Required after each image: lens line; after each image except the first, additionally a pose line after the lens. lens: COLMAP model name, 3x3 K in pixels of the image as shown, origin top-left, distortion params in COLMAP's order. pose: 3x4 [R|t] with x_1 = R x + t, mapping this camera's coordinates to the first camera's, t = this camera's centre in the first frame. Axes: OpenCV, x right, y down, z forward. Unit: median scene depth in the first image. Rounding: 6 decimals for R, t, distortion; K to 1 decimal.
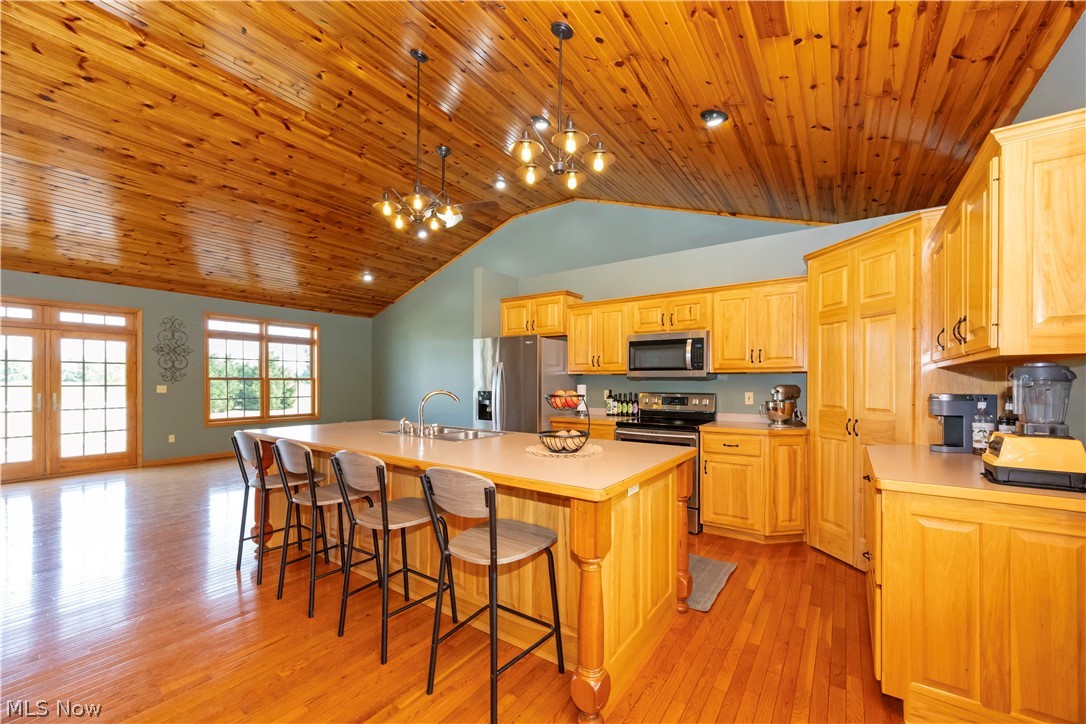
lens RADIAL K [[420.7, 0, 533.4], [0, 420.7, 383.3], [0, 0, 1]] dist [-0.000469, 0.000566]
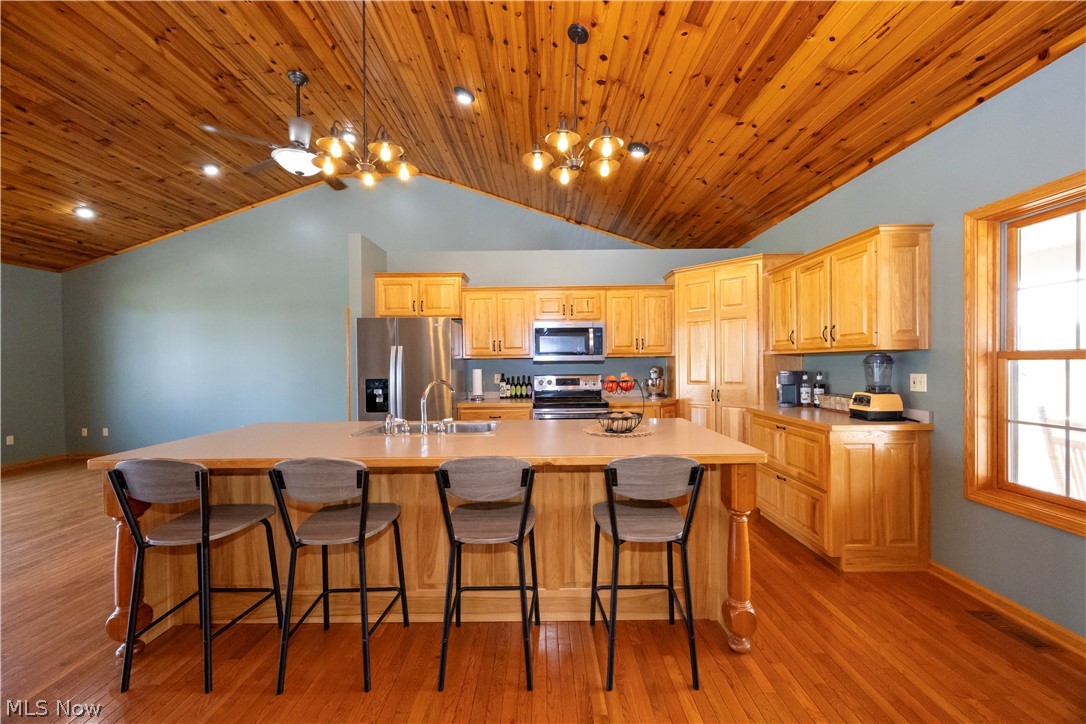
lens RADIAL K [[420.7, 0, 534.8], [0, 420.7, 365.9], [0, 0, 1]] dist [-0.000469, 0.000566]
pose [[0.821986, -0.016542, 0.569268, -0.297435], [0.015433, 0.999858, 0.006770, -0.008040], [-0.569299, 0.003220, 0.822124, 0.092703]]
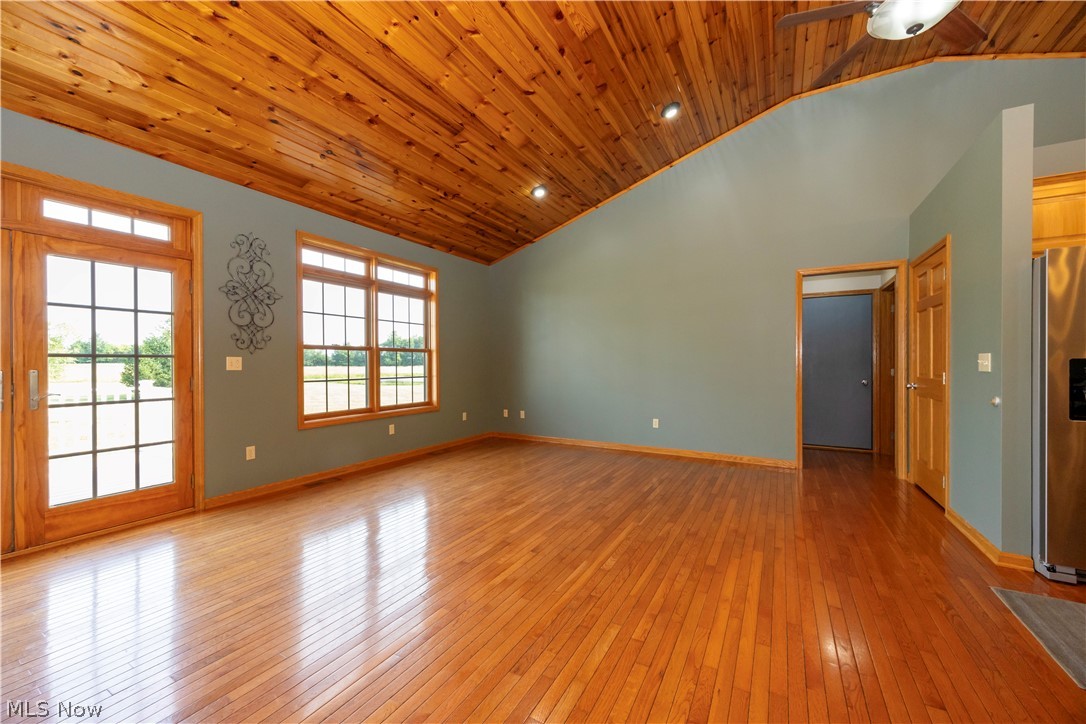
lens RADIAL K [[420.7, 0, 542.7], [0, 420.7, 364.6], [0, 0, 1]] dist [-0.000469, 0.000566]
pose [[0.994963, -0.004719, 0.100129, -0.683776], [0.004721, 0.999989, 0.000219, 0.021402], [-0.100129, 0.000254, 0.994974, 0.526923]]
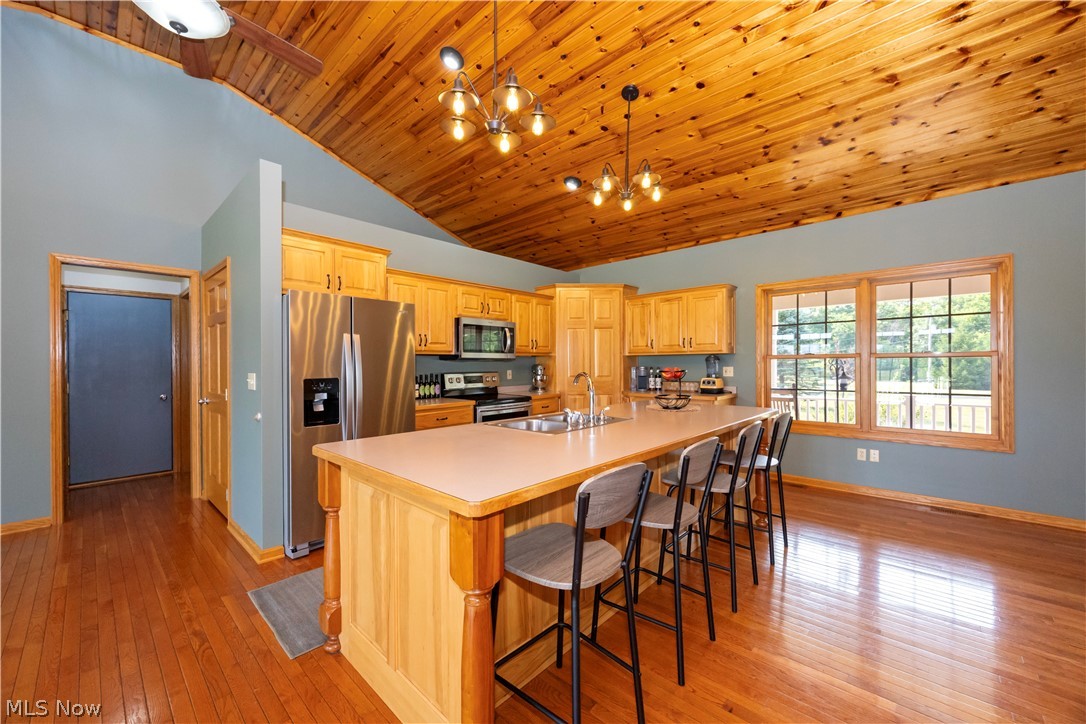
lens RADIAL K [[420.7, 0, 542.0], [0, 420.7, 366.9], [0, 0, 1]] dist [-0.000469, 0.000566]
pose [[0.131190, -0.013883, 0.991260, -0.597939], [0.008956, 0.999878, 0.012819, -0.003793], [-0.991317, 0.007196, 0.131299, 0.522232]]
